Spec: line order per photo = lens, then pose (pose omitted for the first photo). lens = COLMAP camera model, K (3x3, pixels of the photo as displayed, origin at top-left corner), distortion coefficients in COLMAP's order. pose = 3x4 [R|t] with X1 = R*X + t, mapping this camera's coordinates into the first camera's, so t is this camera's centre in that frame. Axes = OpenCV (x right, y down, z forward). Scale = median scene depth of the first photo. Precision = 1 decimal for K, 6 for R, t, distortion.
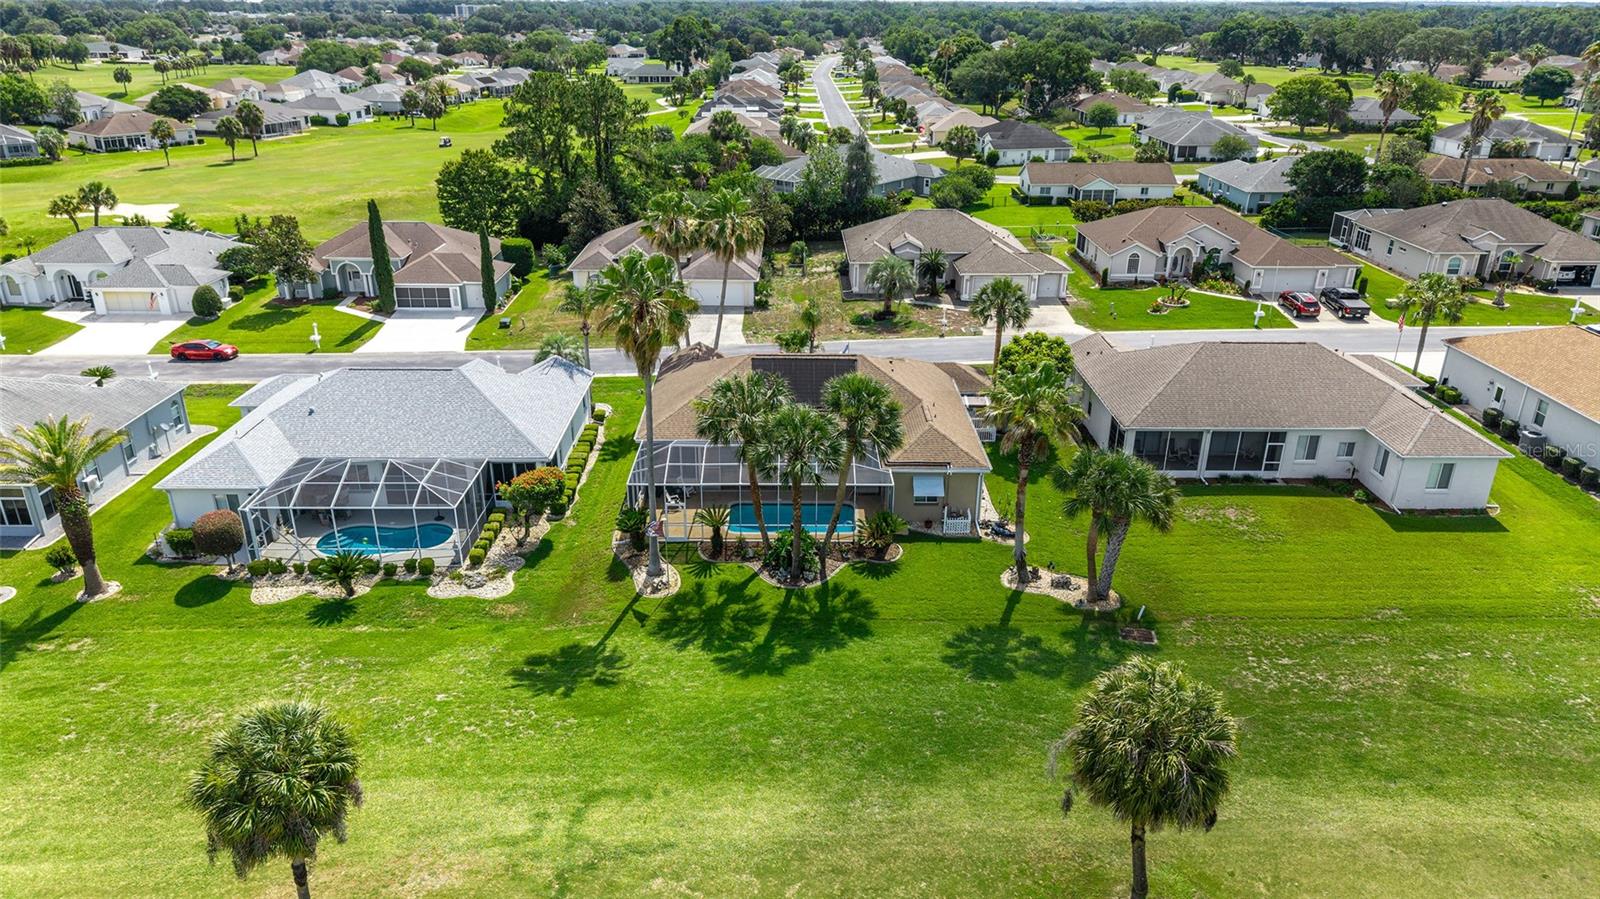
lens RADIAL K [[1067.4, 0, 800.0], [0, 1067.4, 449.5], [0, 0, 1]] dist [0.049911, -0.062893]
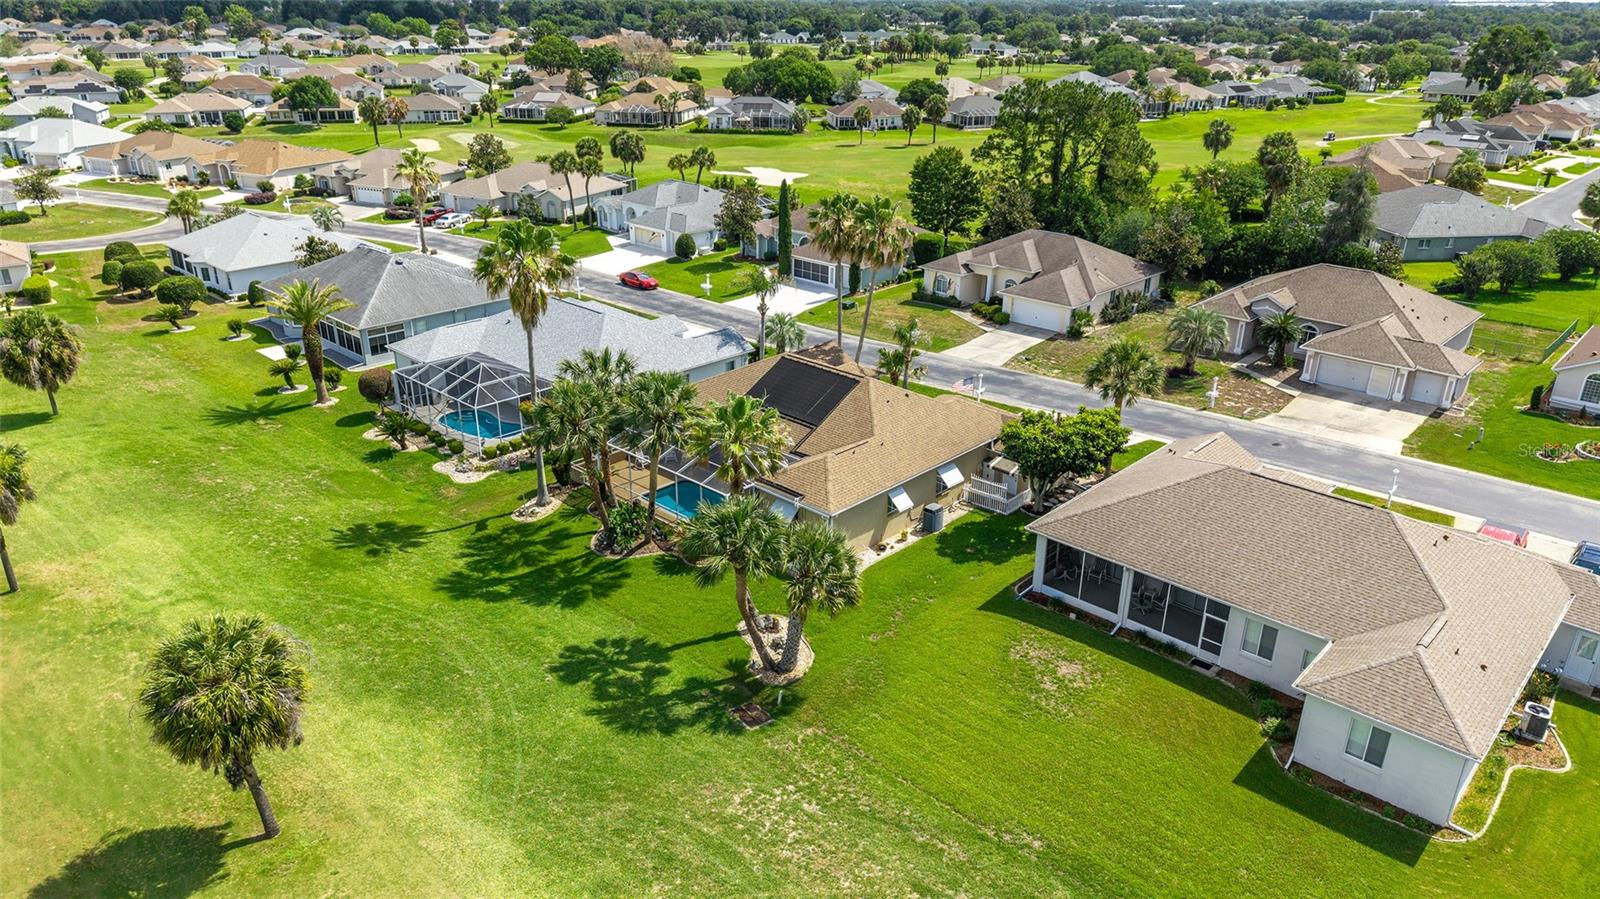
lens RADIAL K [[1063.7, 0, 799.7], [0, 1063.7, 463.9], [0, 0, 1]] dist [0.054393, -0.070587]
pose [[0.719663, 0.276787, -0.636768, 0.429240], [-0.271449, 0.956274, 0.108882, -0.068596], [0.639062, 0.094492, 0.763329, 0.162455]]
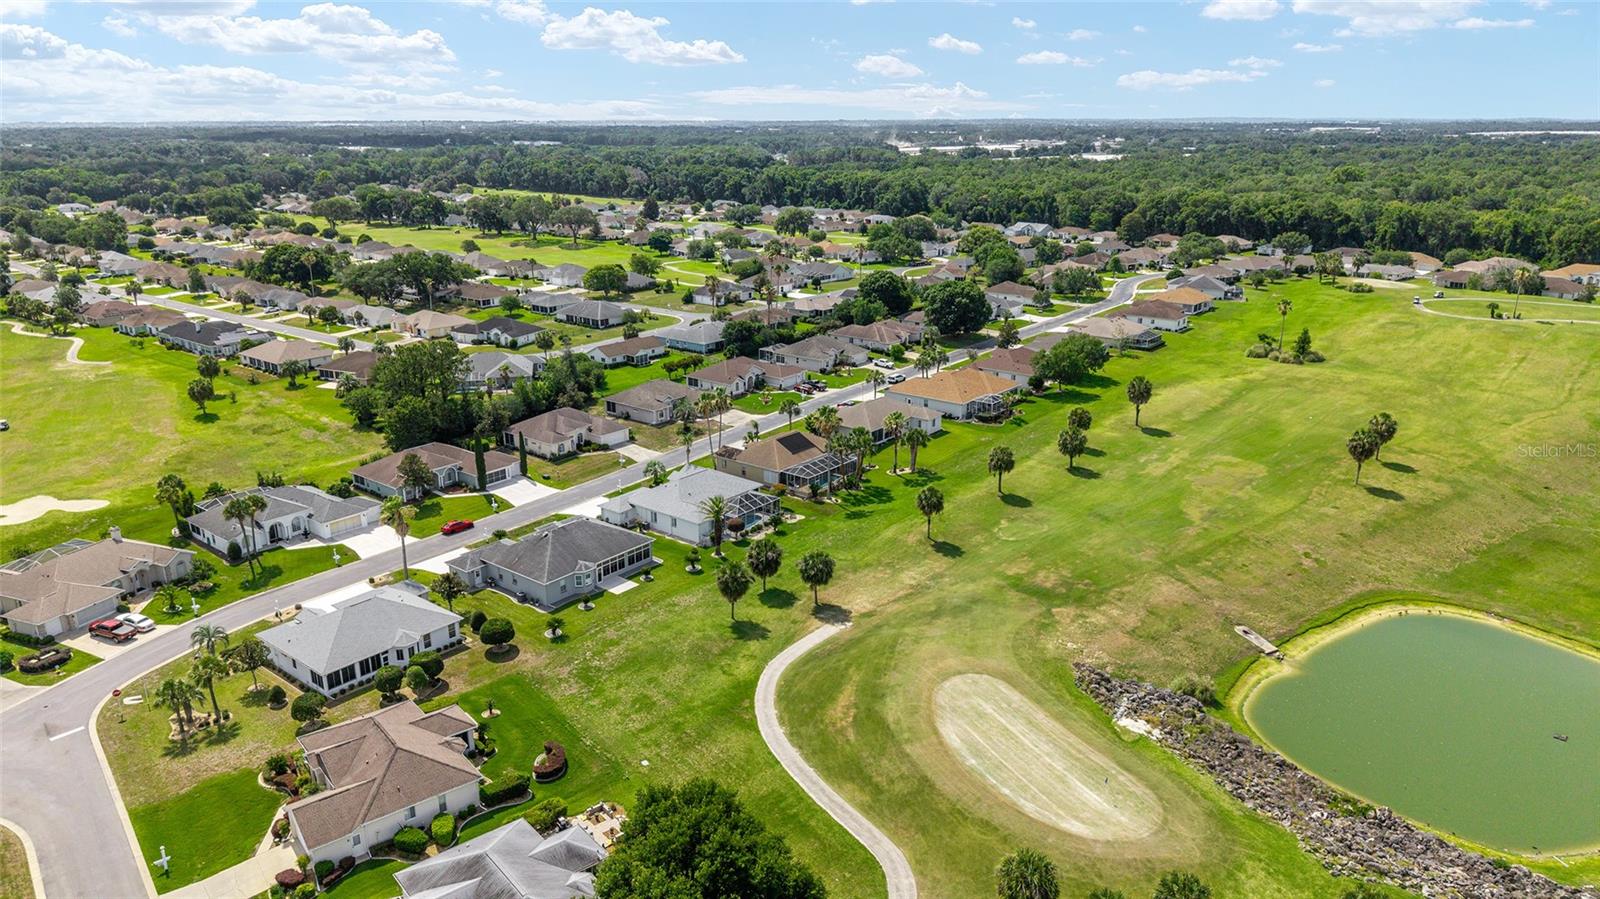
lens RADIAL K [[1063.7, 0, 799.7], [0, 1063.7, 463.9], [0, 0, 1]] dist [0.054393, -0.070587]
pose [[0.634575, -0.246180, 0.732605, -1.422540], [0.304656, 0.950837, 0.055624, -0.109911], [-0.710281, 0.187895, 0.678377, -0.659402]]
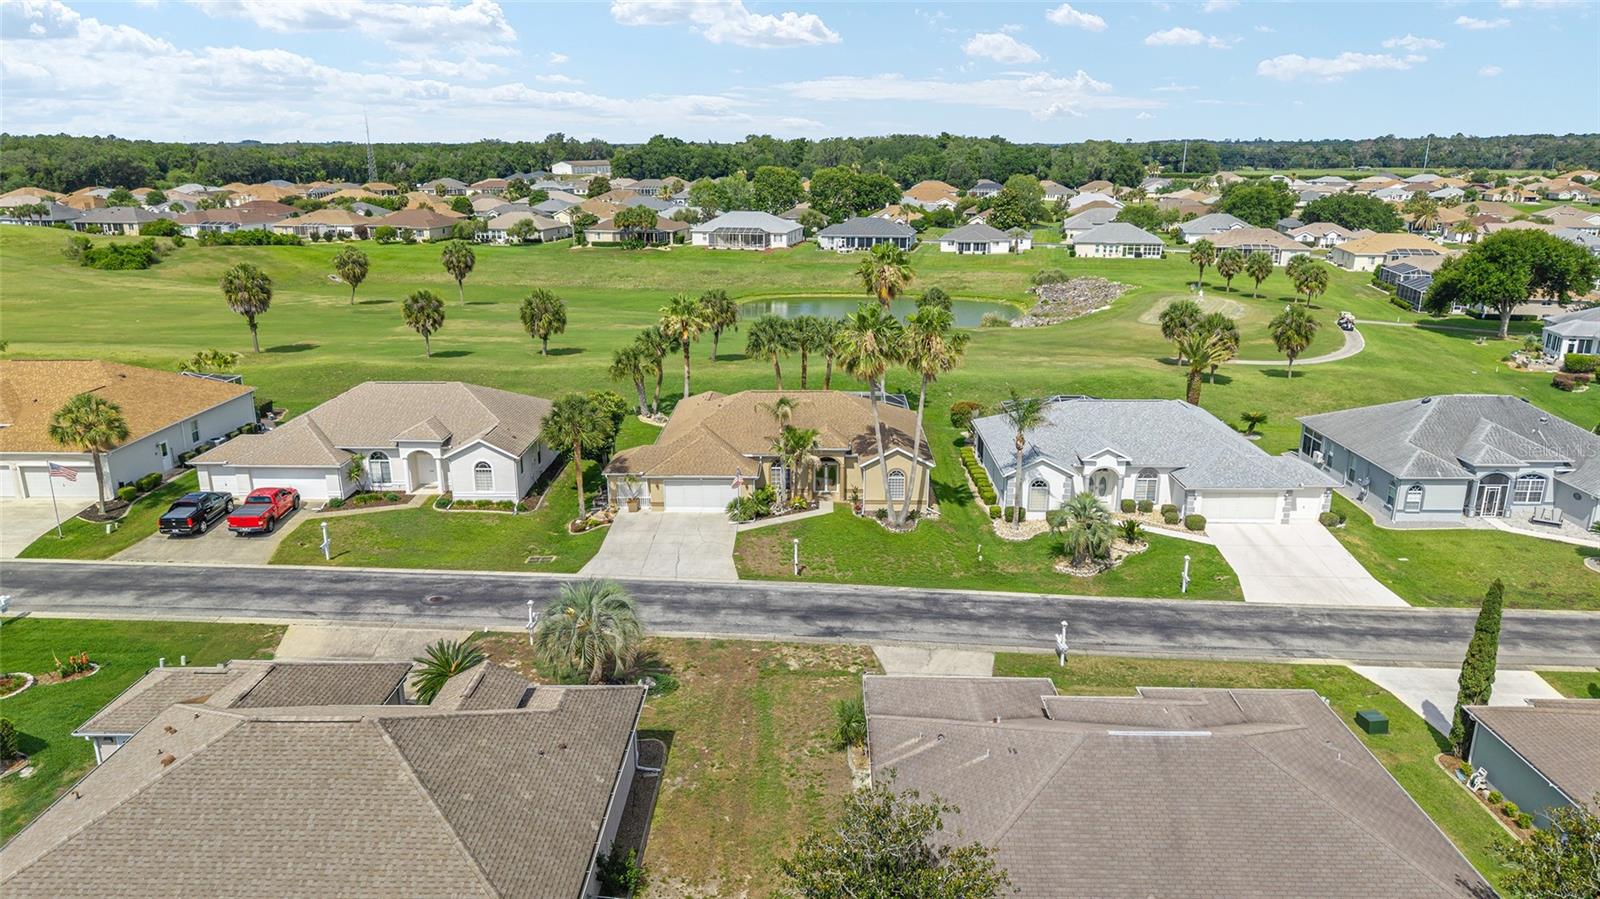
lens RADIAL K [[1063.7, 0, 799.7], [0, 1063.7, 463.9], [0, 0, 1]] dist [0.054393, -0.070587]
pose [[-0.999620, -0.012202, 0.024731, -0.022535], [0.006191, 0.774593, 0.632430, -0.530900], [-0.026873, 0.632343, -0.774223, 1.335433]]
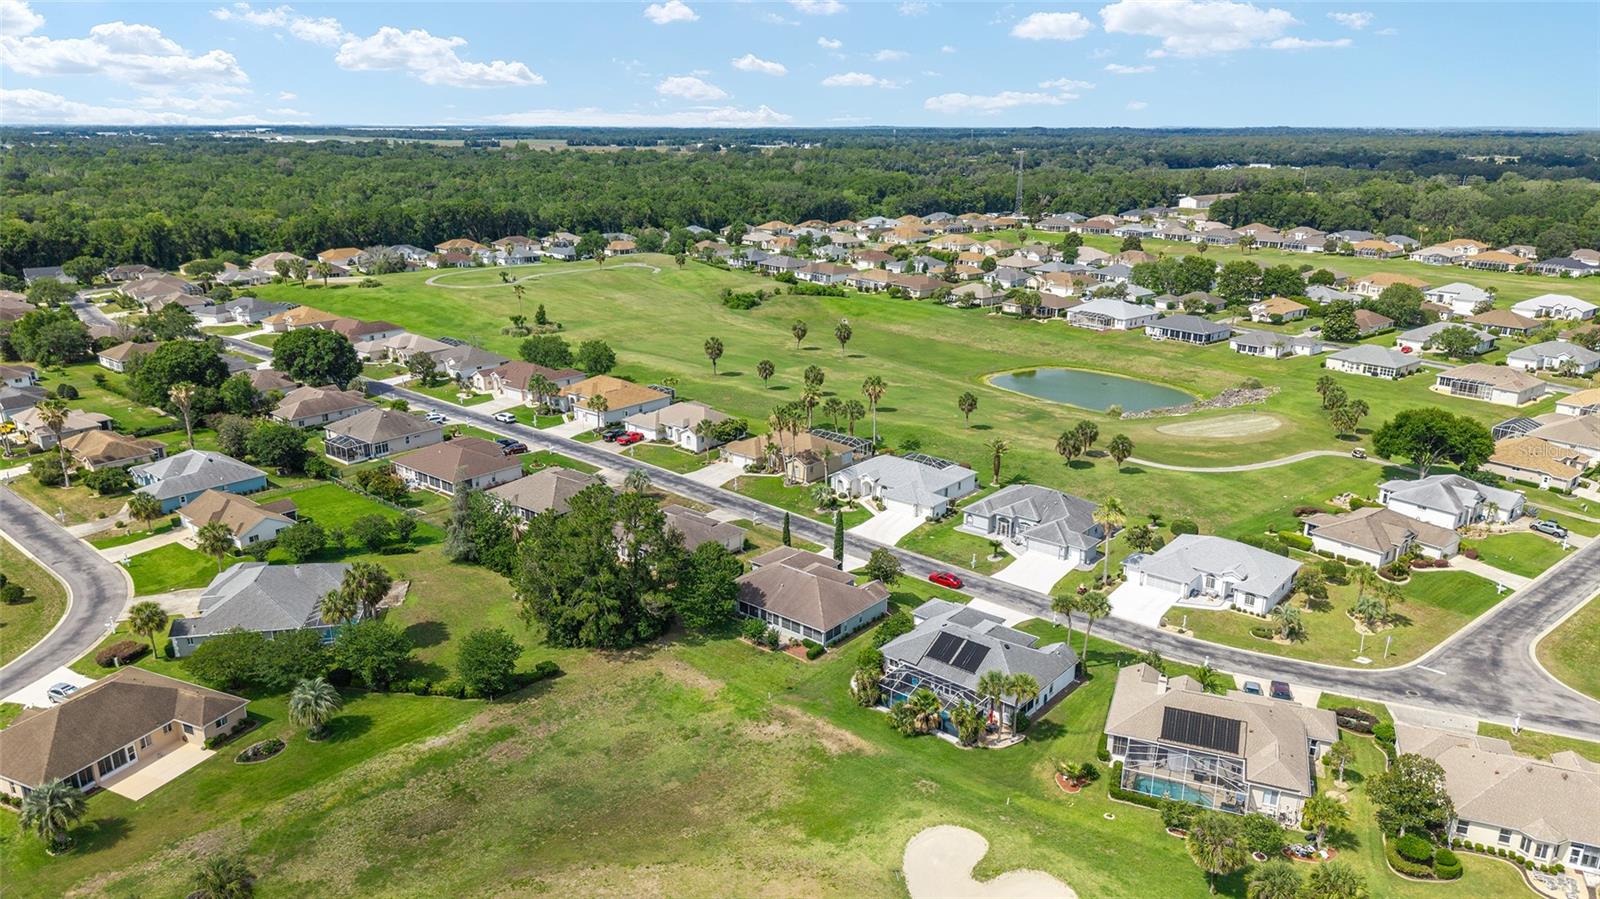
lens RADIAL K [[1067.4, 0, 800.0], [0, 1067.4, 449.5], [0, 0, 1]] dist [0.049911, -0.062893]
pose [[-0.762127, -0.196604, 0.616855, -1.323217], [0.241456, 0.797725, 0.552571, -1.205092], [-0.600718, 0.570072, -0.560496, 1.880888]]
